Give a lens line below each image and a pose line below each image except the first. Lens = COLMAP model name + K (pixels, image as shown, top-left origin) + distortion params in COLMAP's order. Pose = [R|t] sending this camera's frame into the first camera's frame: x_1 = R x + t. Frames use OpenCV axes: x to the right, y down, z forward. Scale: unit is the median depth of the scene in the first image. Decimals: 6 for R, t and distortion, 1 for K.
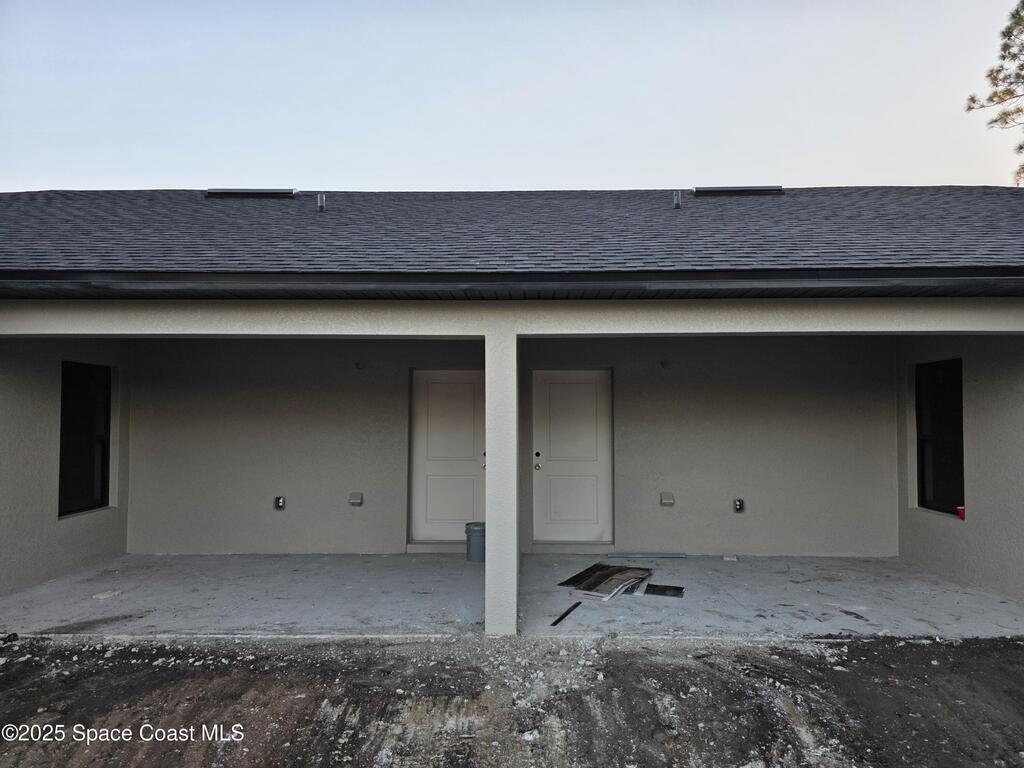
lens RADIAL K [[694.5, 0, 512.6], [0, 694.5, 391.9], [0, 0, 1]] dist [0.021038, -0.002203]
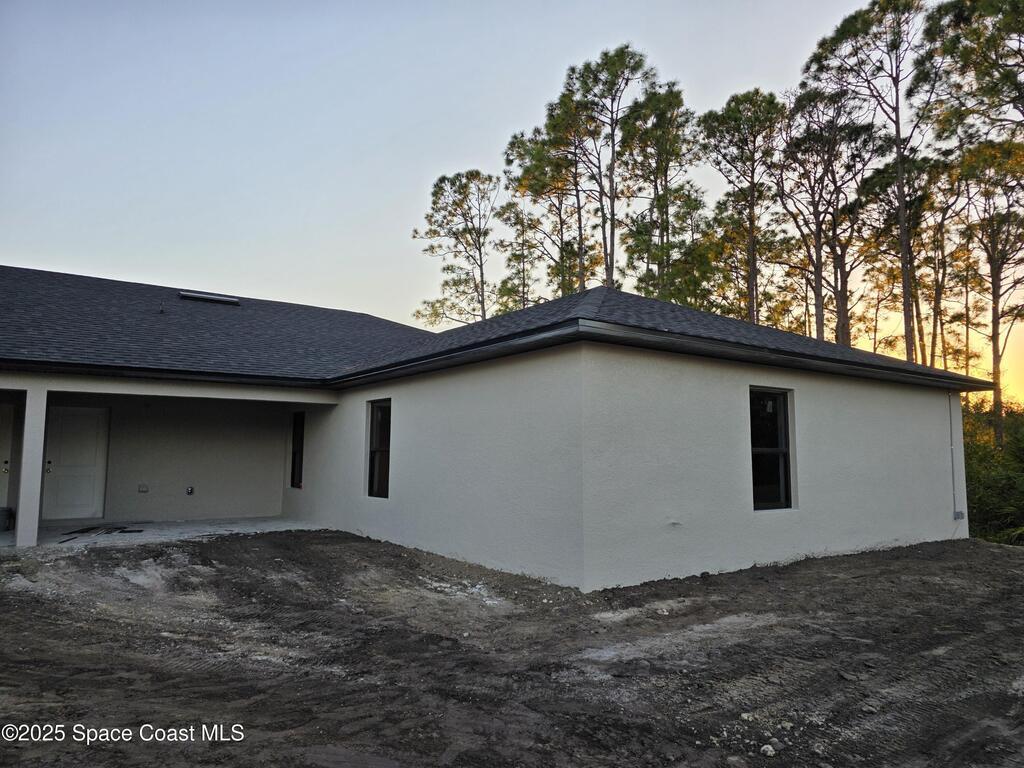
lens RADIAL K [[694.5, 0, 512.6], [0, 694.5, 391.9], [0, 0, 1]] dist [0.021038, -0.002203]
pose [[0.802697, 0.057164, 0.593641, -0.072418], [-0.024076, 0.997690, -0.063516, 0.008870], [-0.595901, 0.036692, 0.802220, -0.861455]]
